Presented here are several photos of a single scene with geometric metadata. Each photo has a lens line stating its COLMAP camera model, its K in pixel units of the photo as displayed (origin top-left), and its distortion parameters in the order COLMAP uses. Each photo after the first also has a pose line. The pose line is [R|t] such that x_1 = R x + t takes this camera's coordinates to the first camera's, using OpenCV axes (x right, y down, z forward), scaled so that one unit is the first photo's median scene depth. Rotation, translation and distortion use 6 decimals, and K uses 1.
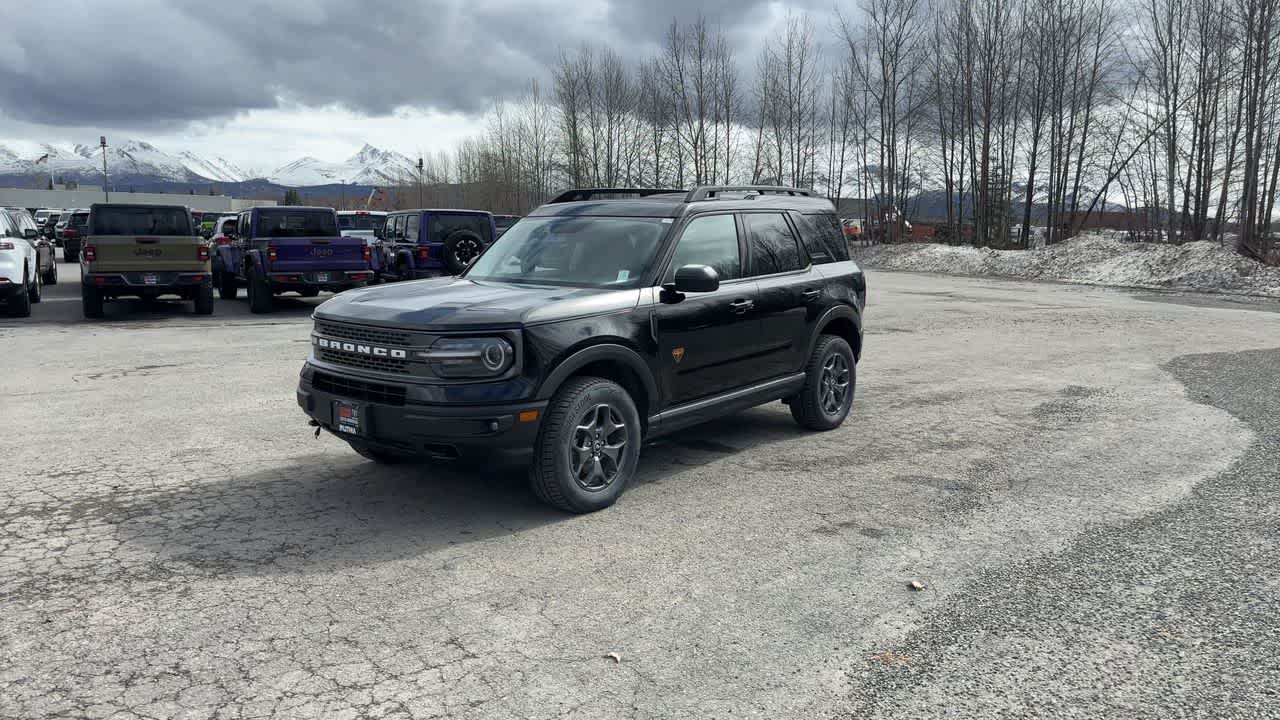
lens RADIAL K [[922.0, 0, 632.6], [0, 922.0, 364.3], [0, 0, 1]] dist [0.020210, -0.006282]
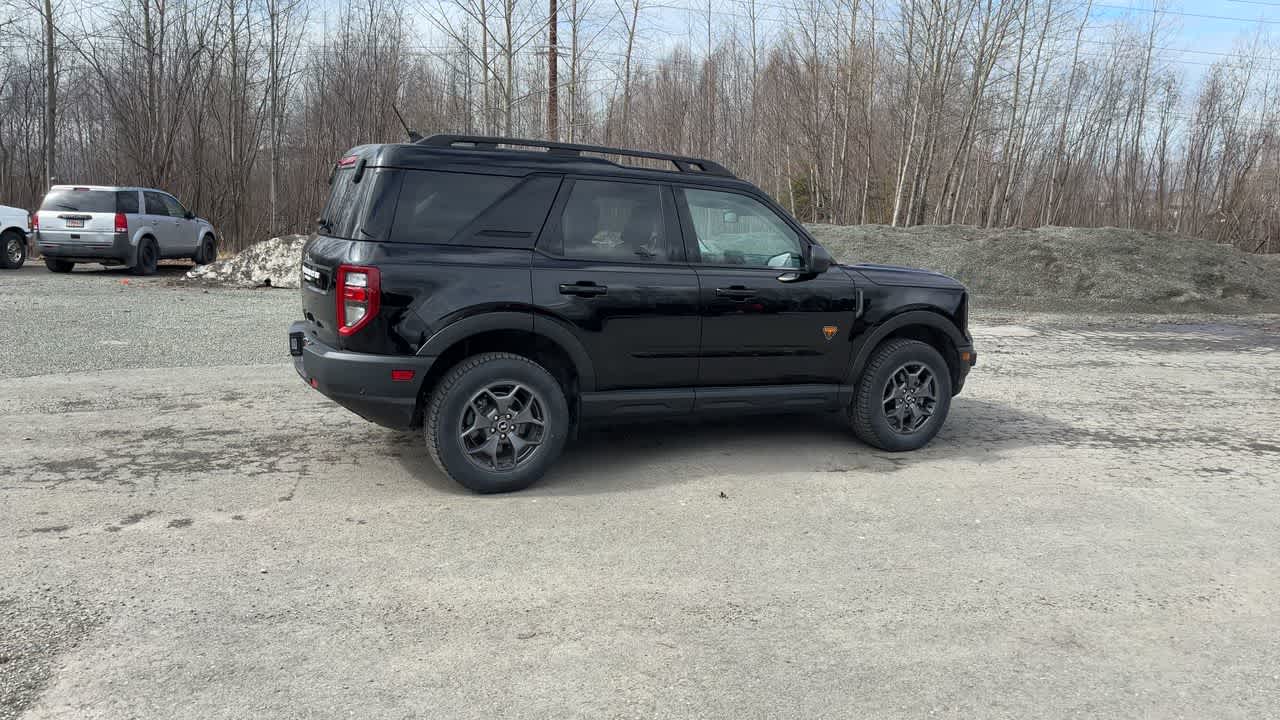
lens RADIAL K [[922.0, 0, 632.6], [0, 922.0, 364.3], [0, 0, 1]] dist [0.020210, -0.006282]
pose [[-0.909152, -0.104971, 0.403018, -0.477458], [0.019108, 0.956181, 0.292153, -0.344041], [-0.416025, 0.273313, -0.867308, 2.398388]]
